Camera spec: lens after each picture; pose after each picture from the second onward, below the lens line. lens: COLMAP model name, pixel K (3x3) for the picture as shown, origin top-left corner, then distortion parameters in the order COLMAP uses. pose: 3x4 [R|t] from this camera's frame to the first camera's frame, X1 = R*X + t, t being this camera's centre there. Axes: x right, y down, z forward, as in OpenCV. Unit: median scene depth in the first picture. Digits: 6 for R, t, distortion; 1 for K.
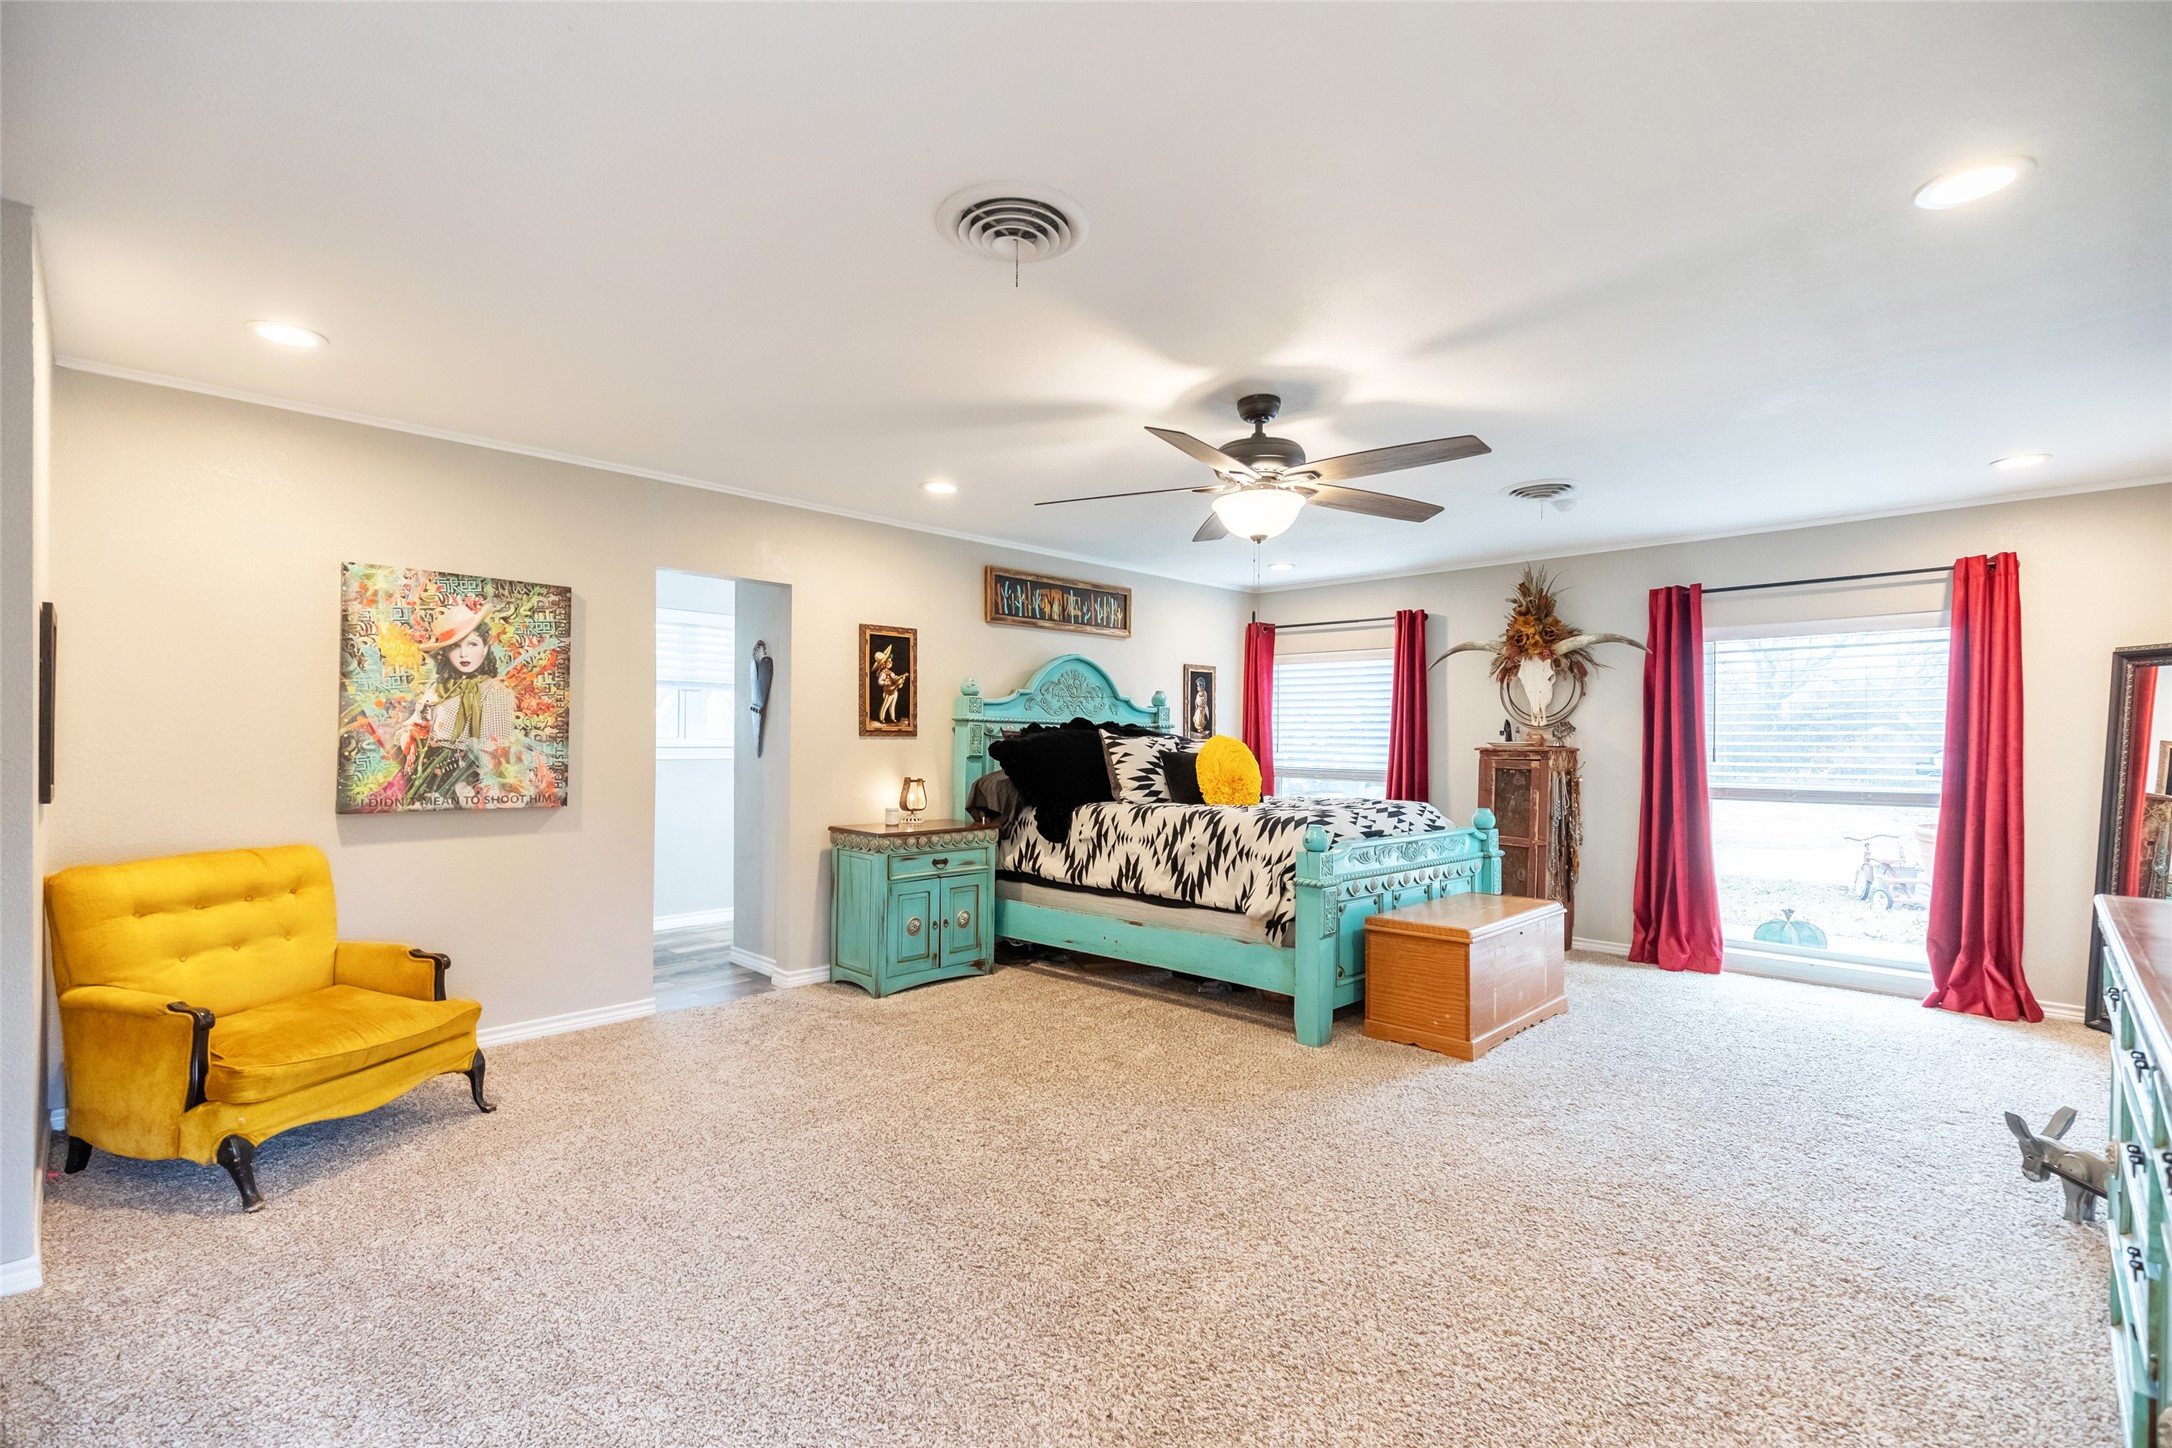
lens RADIAL K [[984.2, 0, 1078.7], [0, 984.2, 740.9], [0, 0, 1]] dist [0.008051, -0.001776]
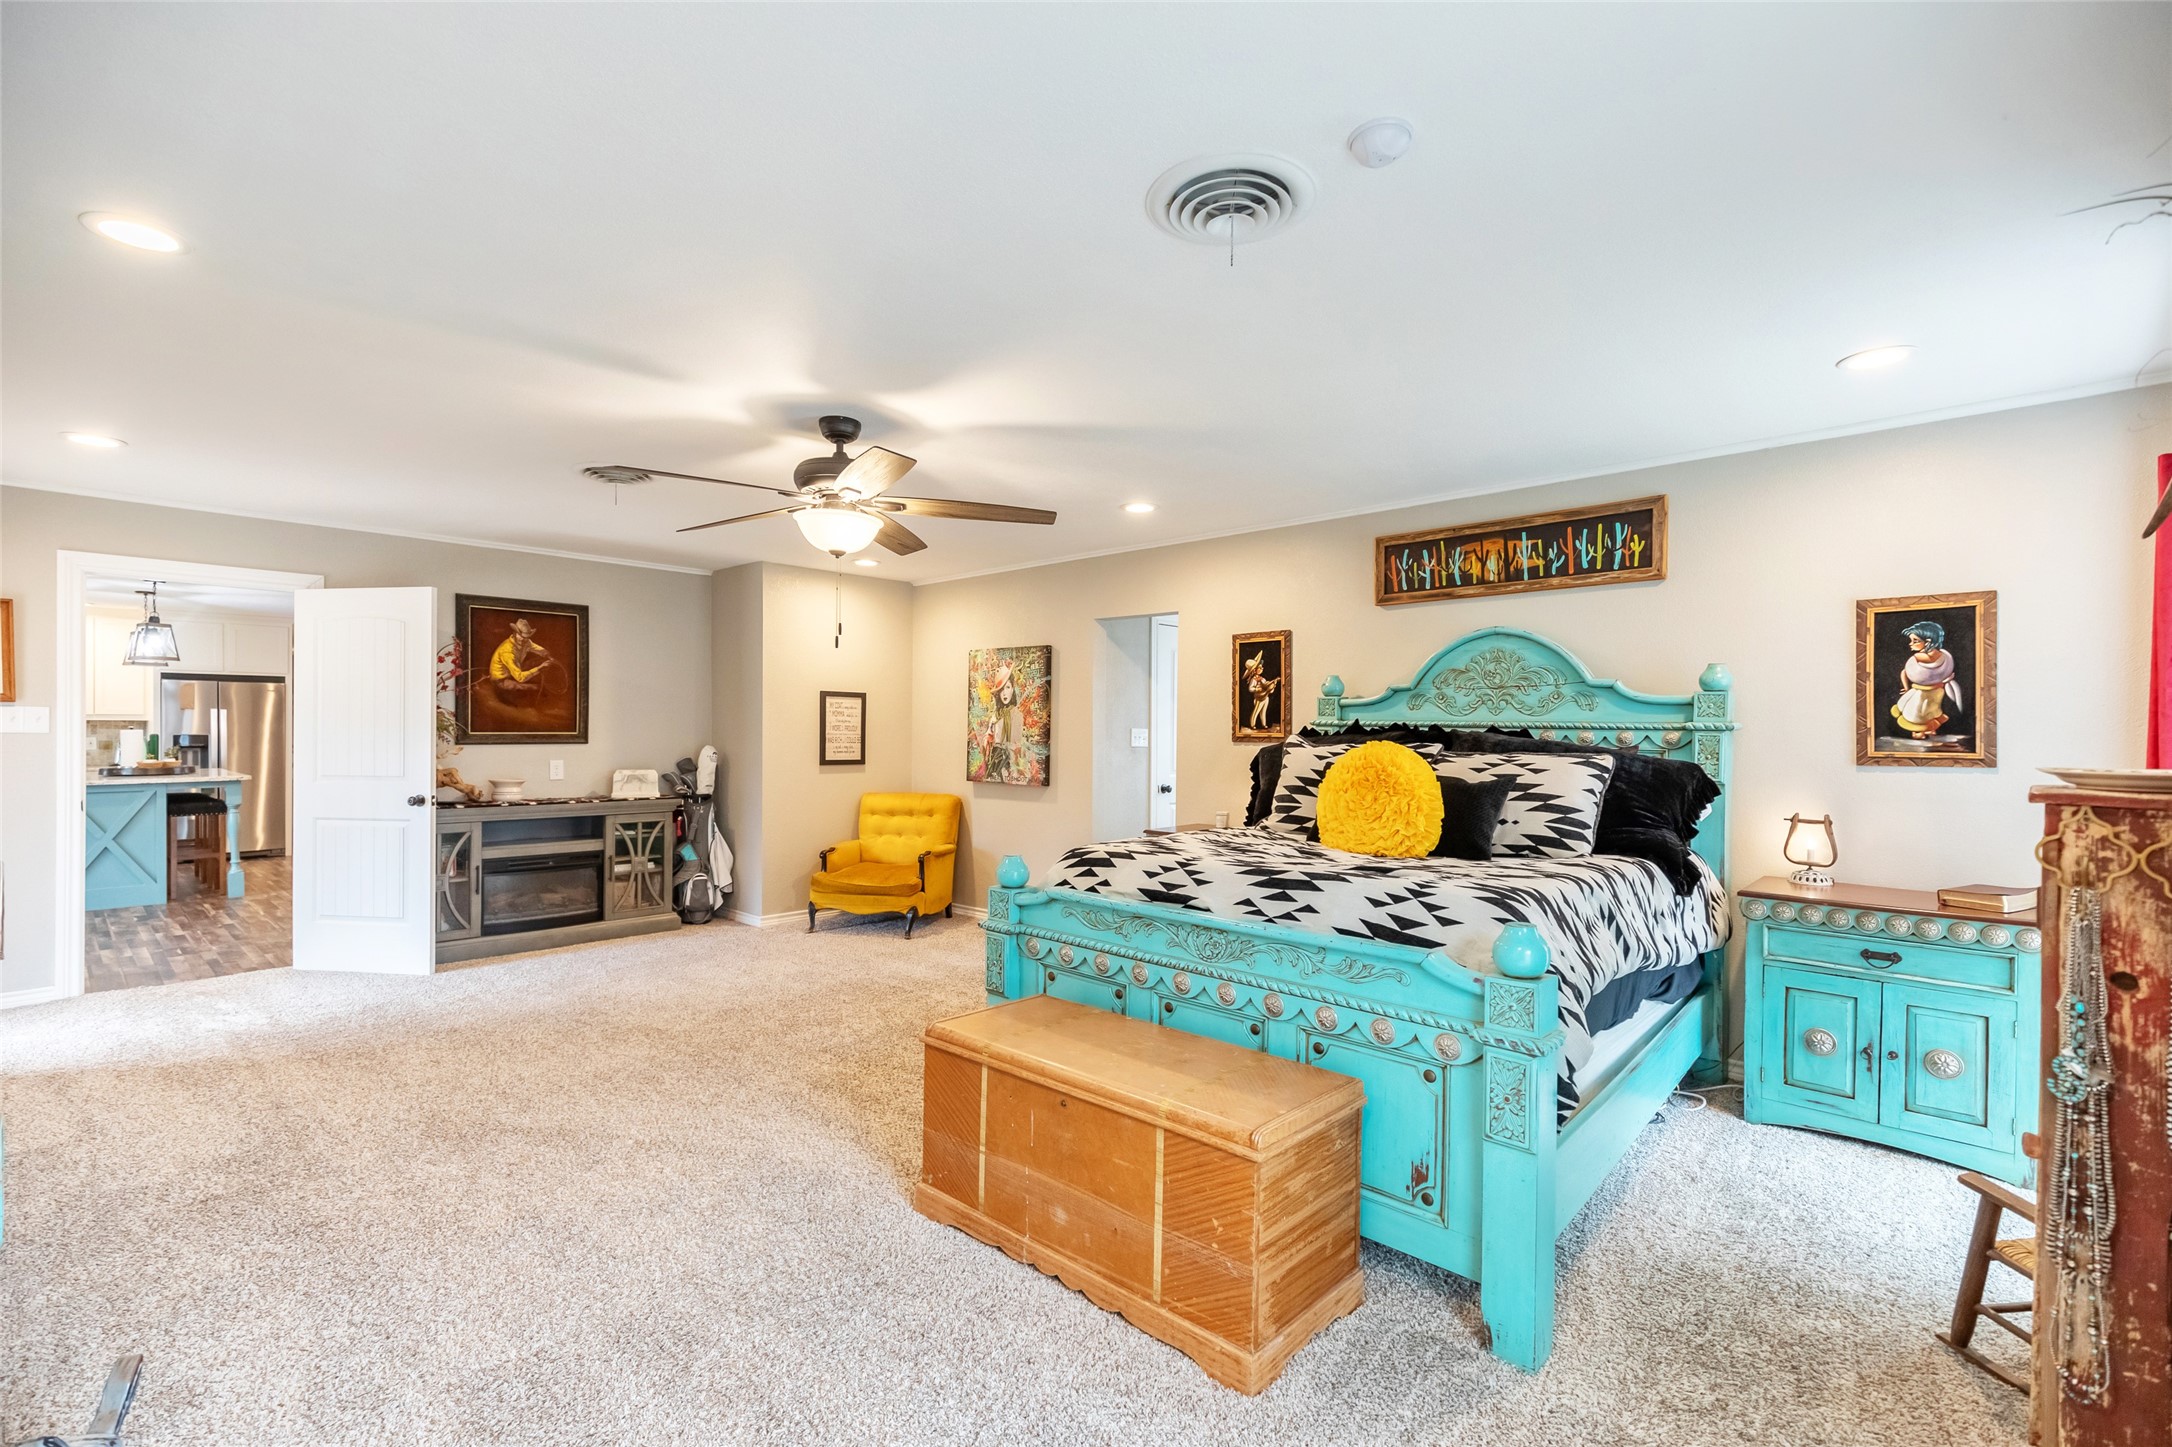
lens RADIAL K [[984.2, 0, 1080.8], [0, 984.2, 735.4], [0, 0, 1]] dist [0.008051, -0.001776]
pose [[0.012802, -0.013622, -0.999825, 0.798263], [-0.018155, 0.999739, -0.013853, 0.005006], [0.999753, 0.018330, 0.012552, 0.806961]]
